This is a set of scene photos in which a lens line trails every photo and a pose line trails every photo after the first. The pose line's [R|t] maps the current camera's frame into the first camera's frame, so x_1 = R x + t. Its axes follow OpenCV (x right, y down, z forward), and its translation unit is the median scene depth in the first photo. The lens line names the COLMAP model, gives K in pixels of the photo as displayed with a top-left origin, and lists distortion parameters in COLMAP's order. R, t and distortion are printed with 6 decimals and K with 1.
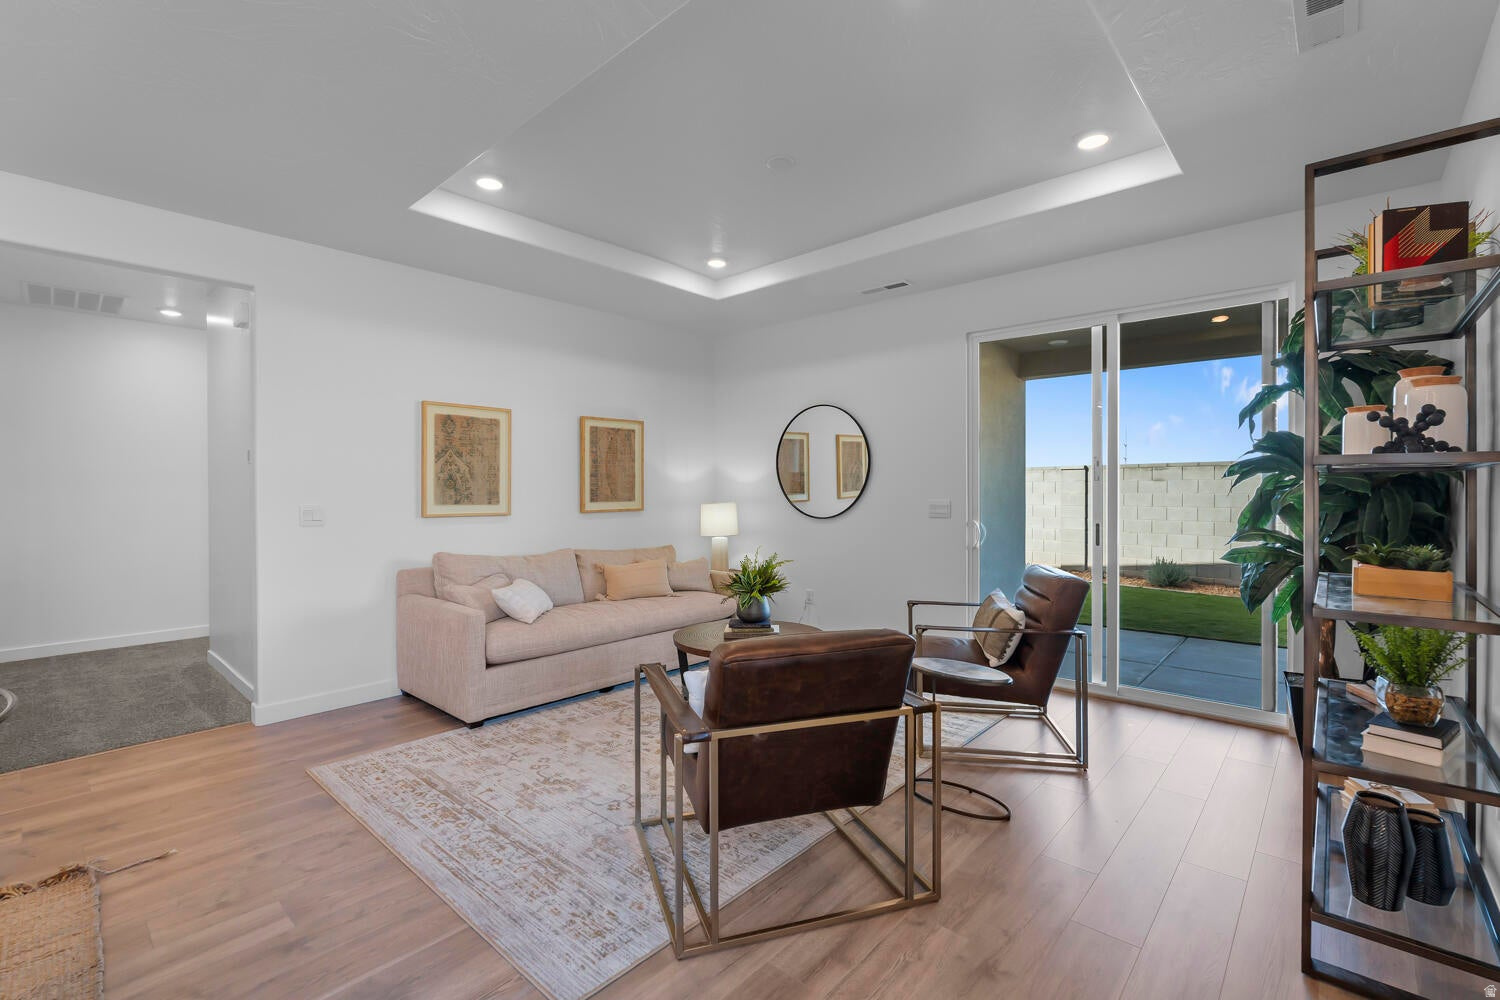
lens RADIAL K [[662.5, 0, 753.8], [0, 662.5, 493.9], [0, 0, 1]] dist [-0.007199, 0.001120]
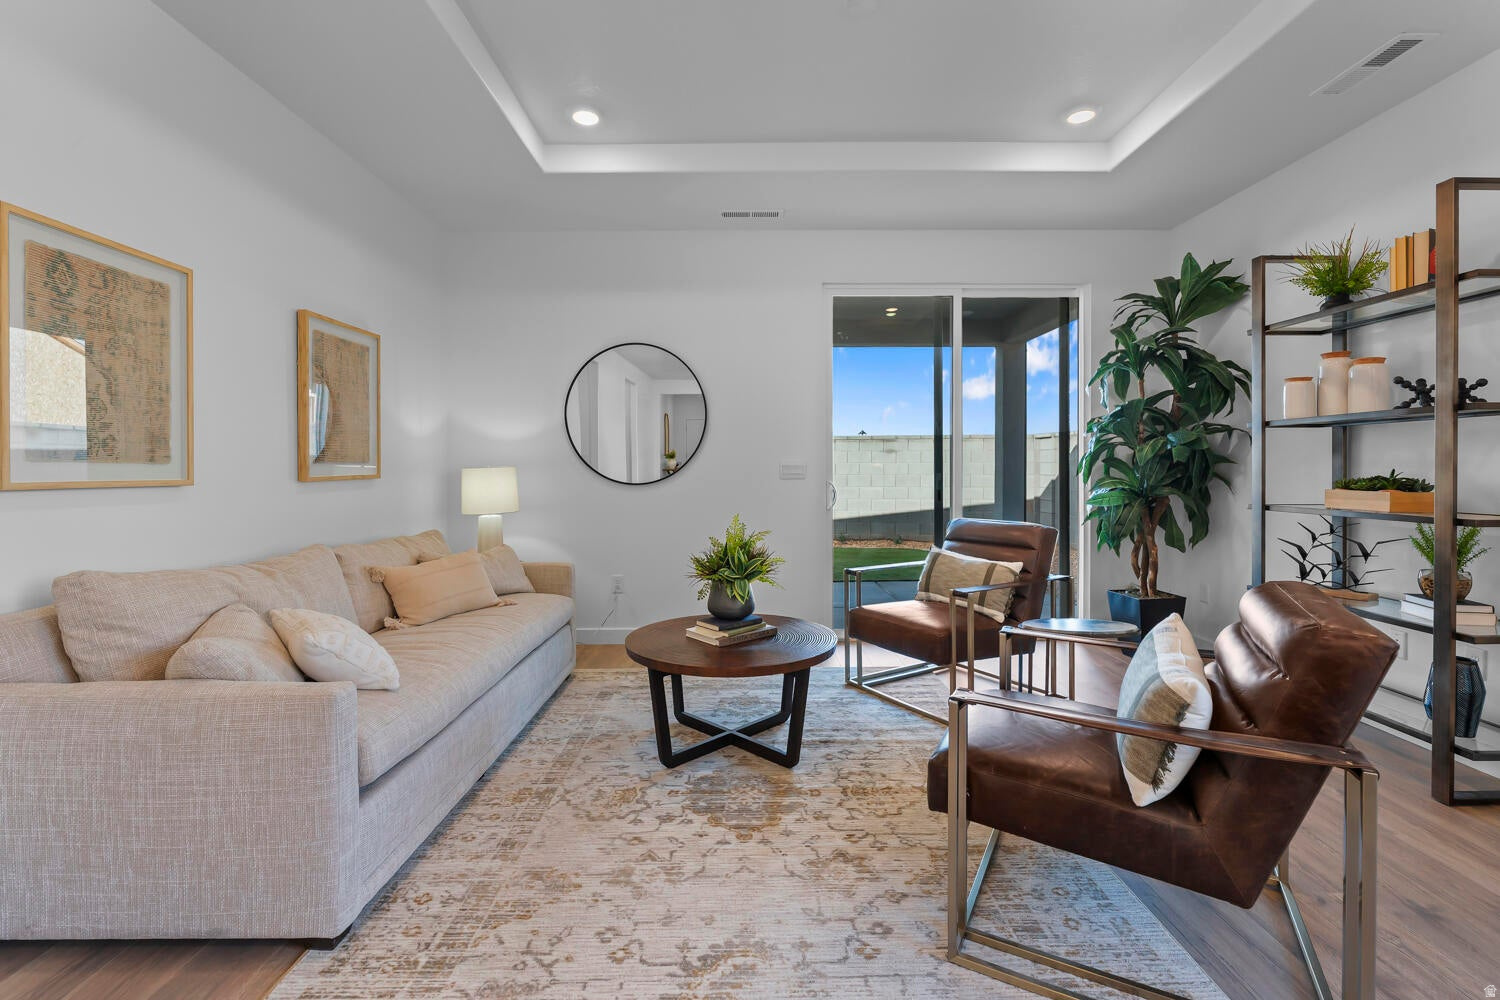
lens RADIAL K [[662.5, 0, 768.8], [0, 662.5, 473.8], [0, 0, 1]] dist [-0.007199, 0.001120]
pose [[0.742771, -0.010717, 0.669460, -0.388398], [0.007084, 0.999942, 0.008148, 0.023287], [-0.669508, -0.001309, 0.742804, 0.360088]]
